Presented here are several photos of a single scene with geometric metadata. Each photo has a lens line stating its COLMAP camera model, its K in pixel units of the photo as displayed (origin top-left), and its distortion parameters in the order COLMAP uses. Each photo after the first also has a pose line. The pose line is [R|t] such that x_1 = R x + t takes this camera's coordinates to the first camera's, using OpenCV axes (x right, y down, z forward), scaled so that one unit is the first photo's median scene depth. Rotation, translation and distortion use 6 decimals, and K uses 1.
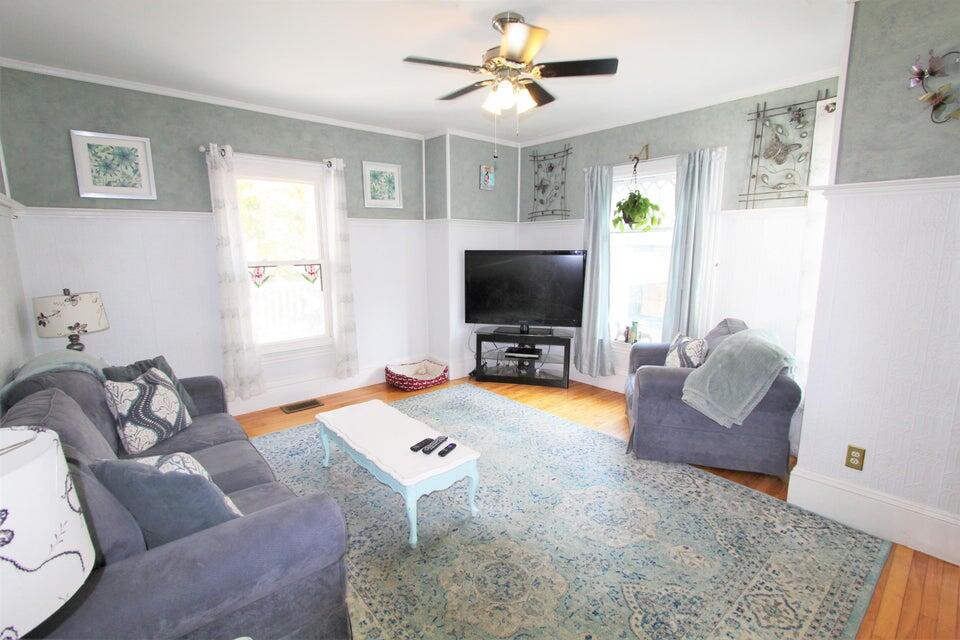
lens RADIAL K [[440.7, 0, 473.3], [0, 440.7, 321.9], [0, 0, 1]] dist [-0.013523, 0.001684]
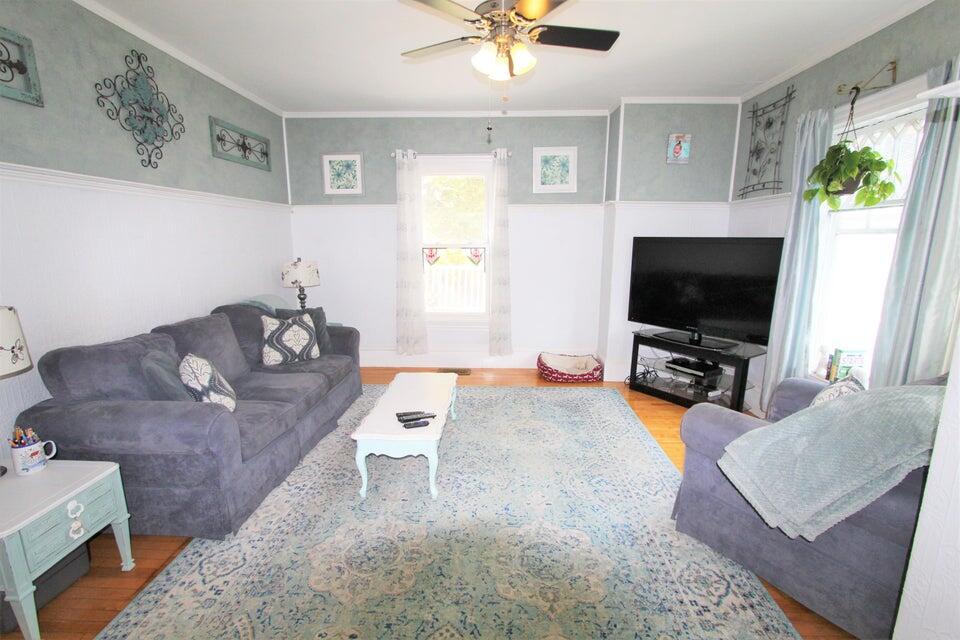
lens RADIAL K [[440.7, 0, 480.2], [0, 440.7, 321.9], [0, 0, 1]] dist [-0.013523, 0.001684]
pose [[0.737710, 0.133015, -0.661884, 0.376540], [-0.120200, 0.990612, 0.065108, -0.018028], [0.664331, 0.031528, 0.746773, 0.170443]]
